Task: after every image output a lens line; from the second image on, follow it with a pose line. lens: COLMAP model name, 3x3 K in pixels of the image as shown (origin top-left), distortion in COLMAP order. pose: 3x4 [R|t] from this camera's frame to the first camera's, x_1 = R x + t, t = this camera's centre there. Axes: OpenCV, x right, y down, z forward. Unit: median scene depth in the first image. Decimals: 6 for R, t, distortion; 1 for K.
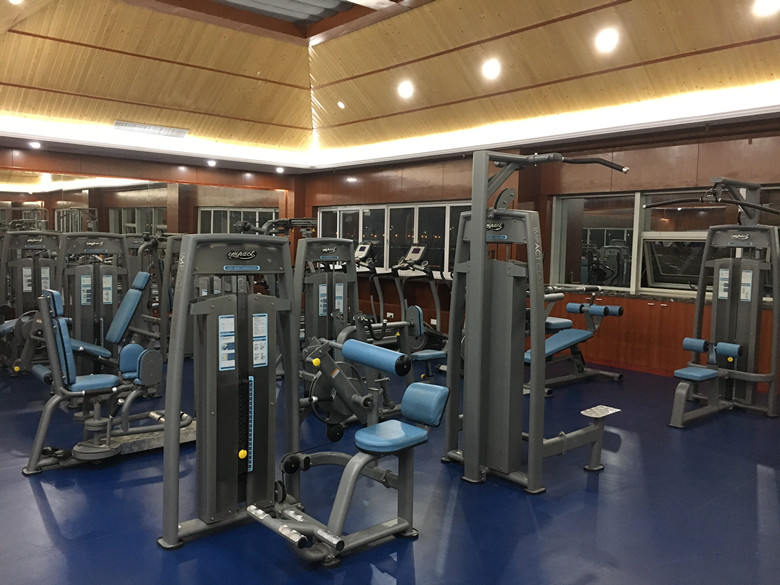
lens RADIAL K [[673.8, 0, 394.9], [0, 673.8, 294.4], [0, 0, 1]] dist [0.061953, -0.014058]
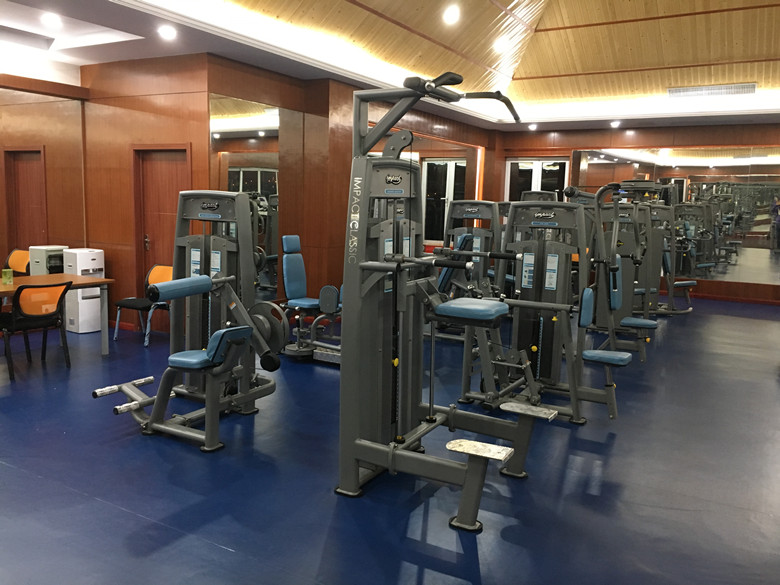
lens RADIAL K [[673.8, 0, 394.9], [0, 673.8, 294.4], [0, 0, 1]] dist [0.061953, -0.014058]
pose [[0.345889, 0.125006, -0.929911, 0.743560], [-0.102313, 0.990200, 0.095055, -0.030749], [0.932680, 0.062264, 0.355289, 0.573479]]
